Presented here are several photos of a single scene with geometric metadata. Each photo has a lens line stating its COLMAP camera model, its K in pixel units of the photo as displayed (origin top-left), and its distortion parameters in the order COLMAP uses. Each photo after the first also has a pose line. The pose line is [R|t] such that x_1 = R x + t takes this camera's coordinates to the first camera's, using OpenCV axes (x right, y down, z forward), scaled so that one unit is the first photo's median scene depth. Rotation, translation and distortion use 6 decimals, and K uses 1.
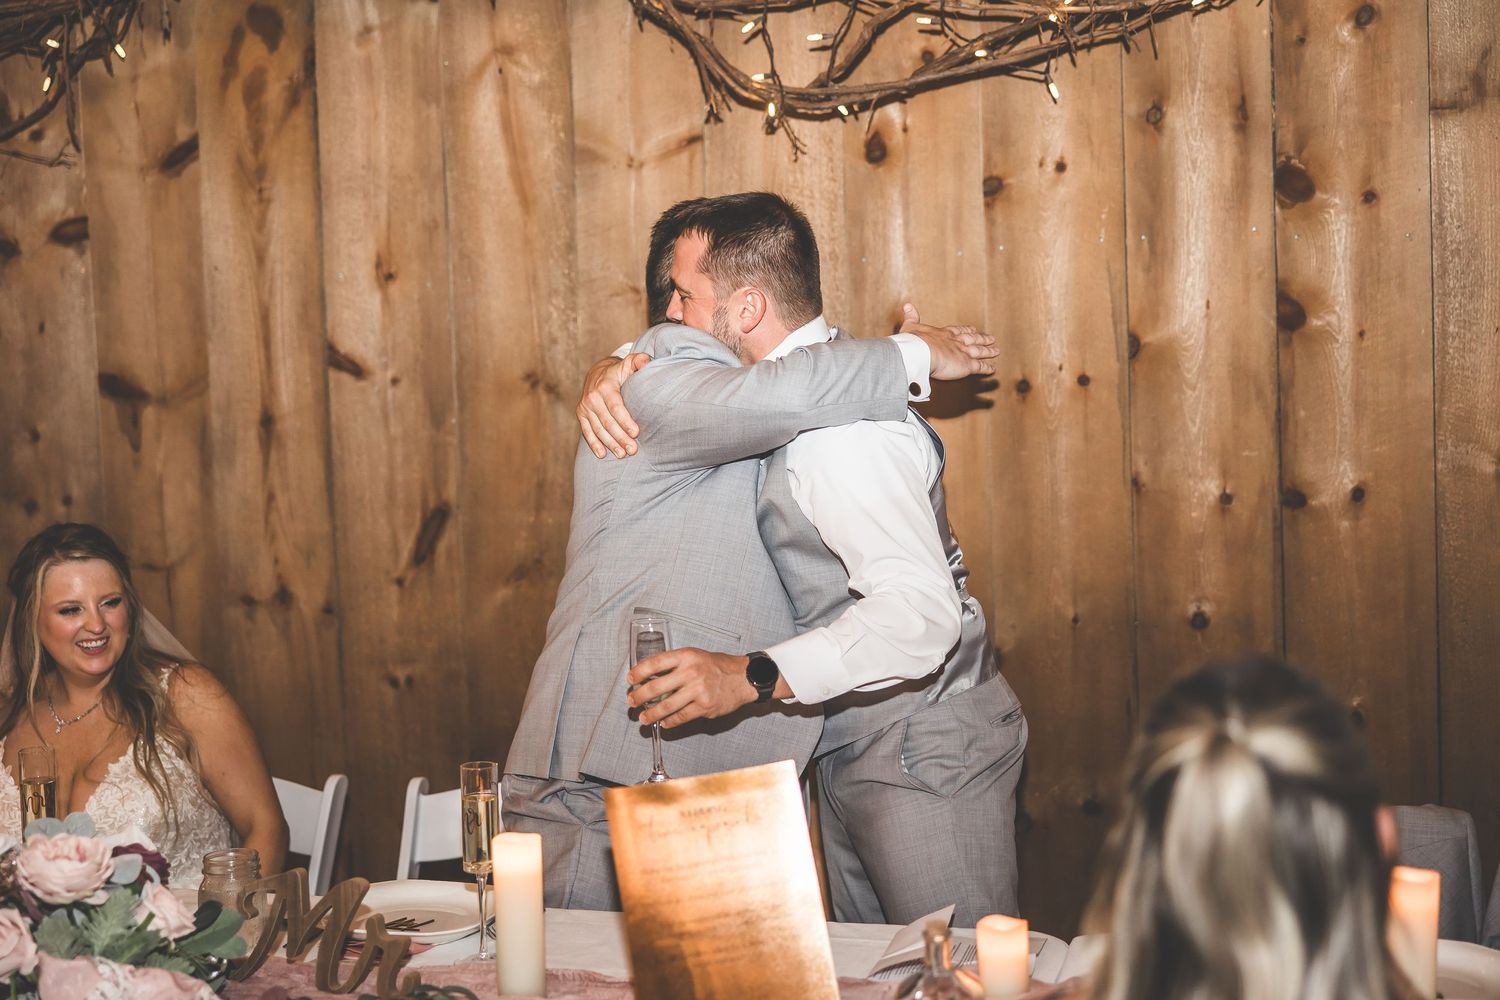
lens RADIAL K [[1976.4, 0, 750.0], [0, 1976.4, 500.0], [0, 0, 1]] dist [0.006814, 0.024991]
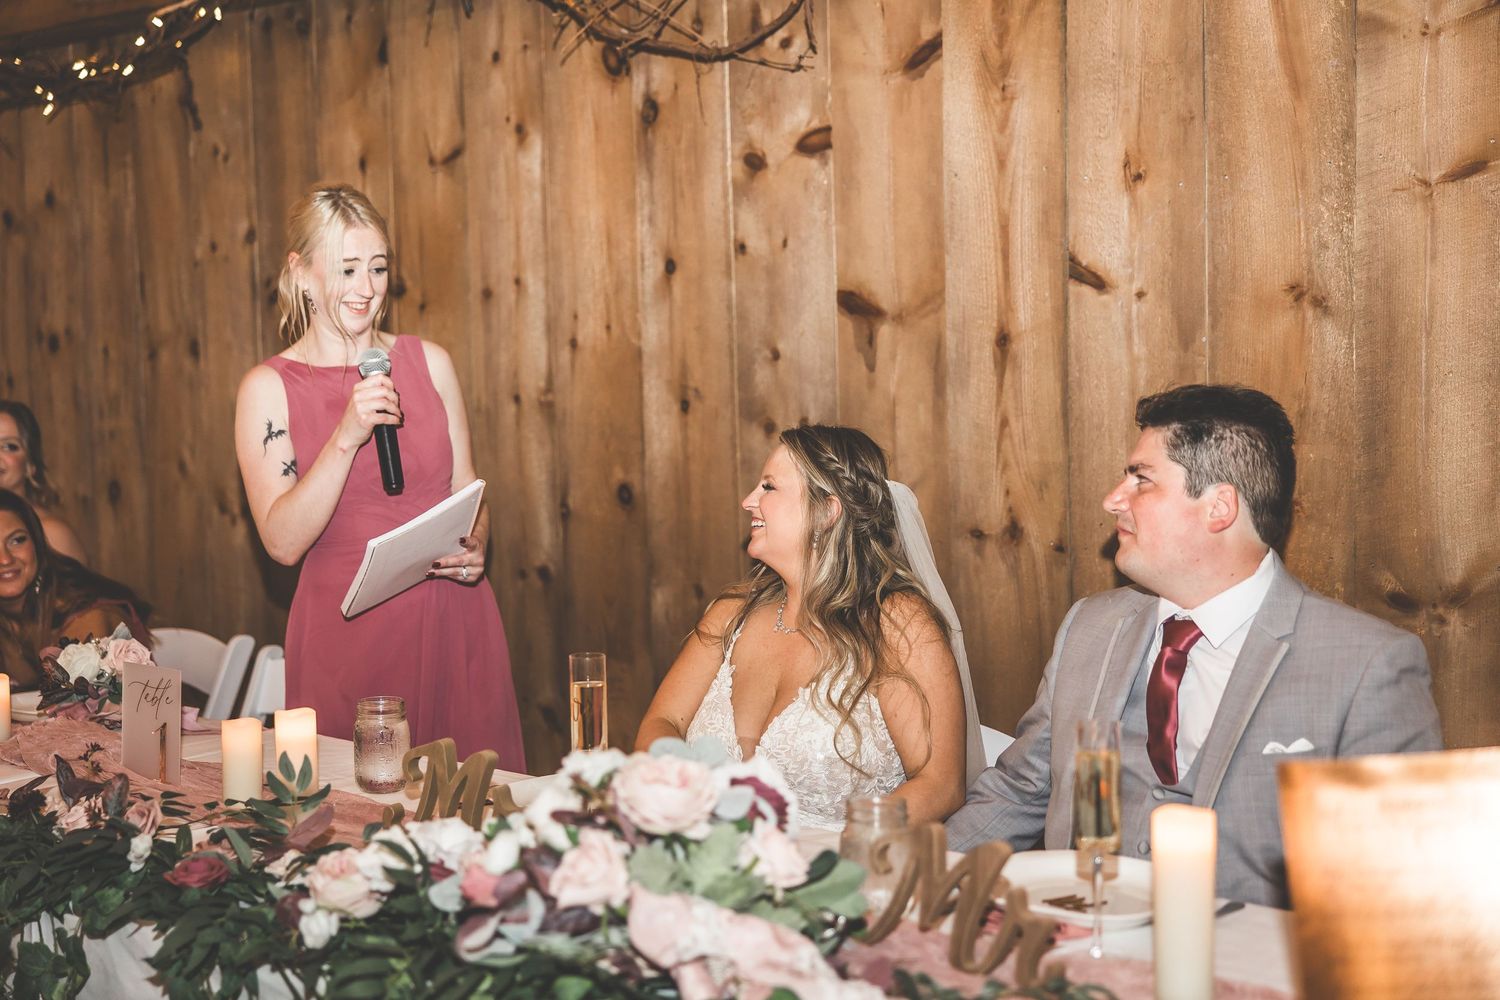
lens RADIAL K [[1996.8, 0, 750.0], [0, 1996.8, 500.0], [0, 0, 1]] dist [0.009854, 0.011285]
pose [[0.914104, 0.038981, -0.403602, 0.026933], [-0.031913, 0.999197, 0.024228, 0.016204], [0.404223, -0.009267, 0.914614, 0.103848]]
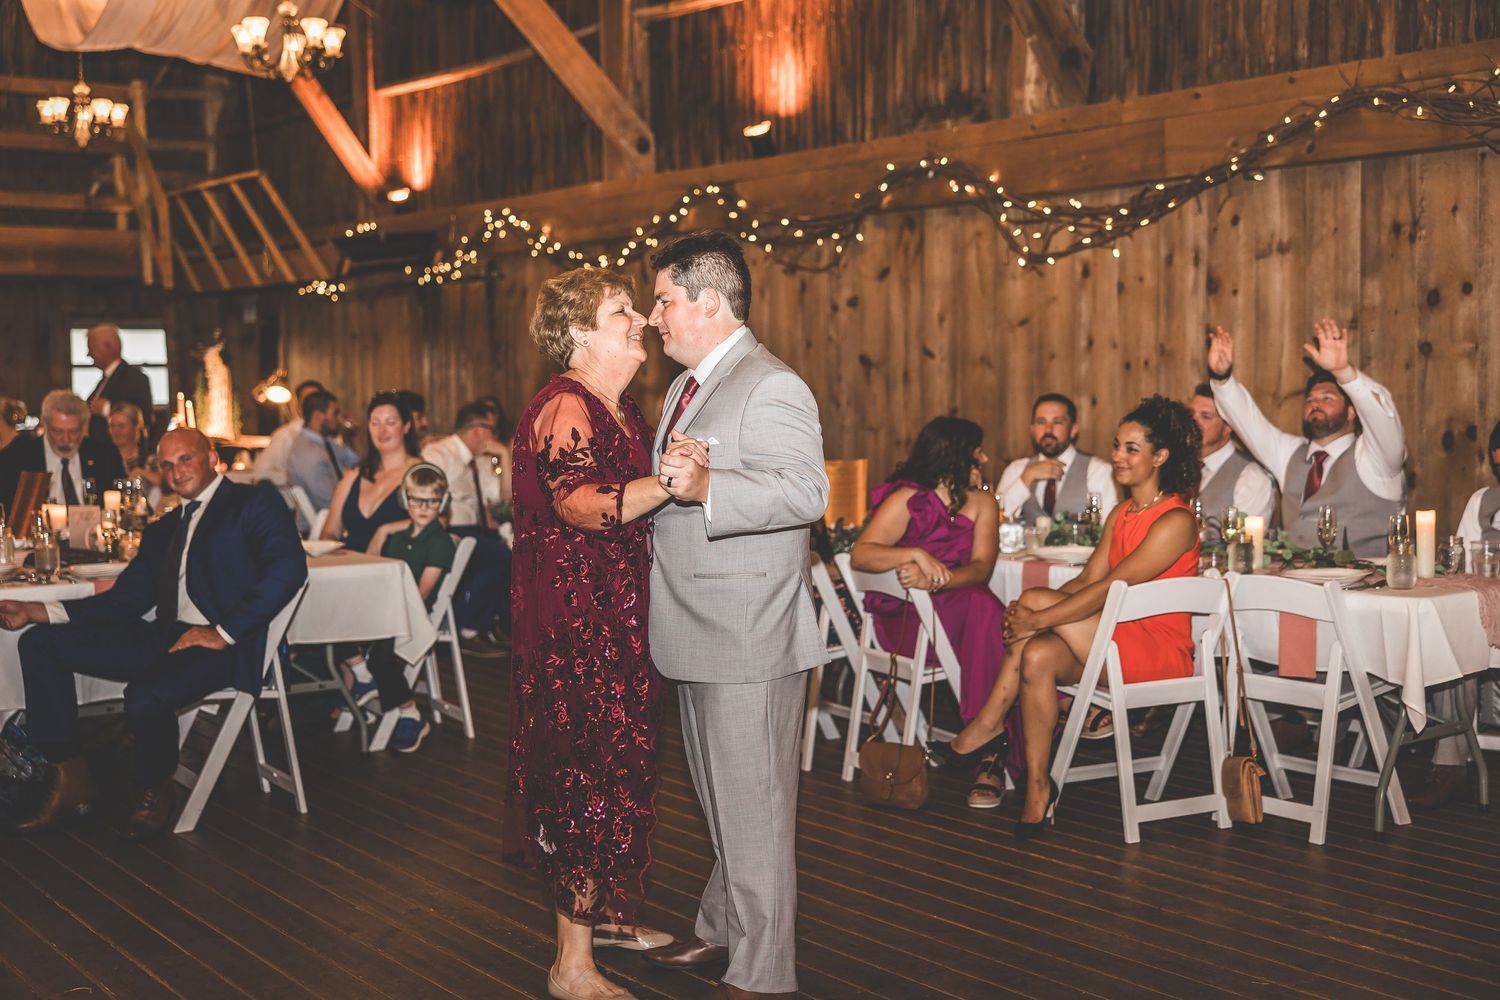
lens RADIAL K [[1778.7, 0, 750.0], [0, 1778.7, 500.0], [0, 0, 1]] dist [-0.003436, 0.038659]
pose [[0.790678, 0.063185, -0.608963, 1.068406], [-0.053147, 0.997989, 0.034544, 0.057710], [0.609921, 0.005052, 0.792446, -1.023917]]
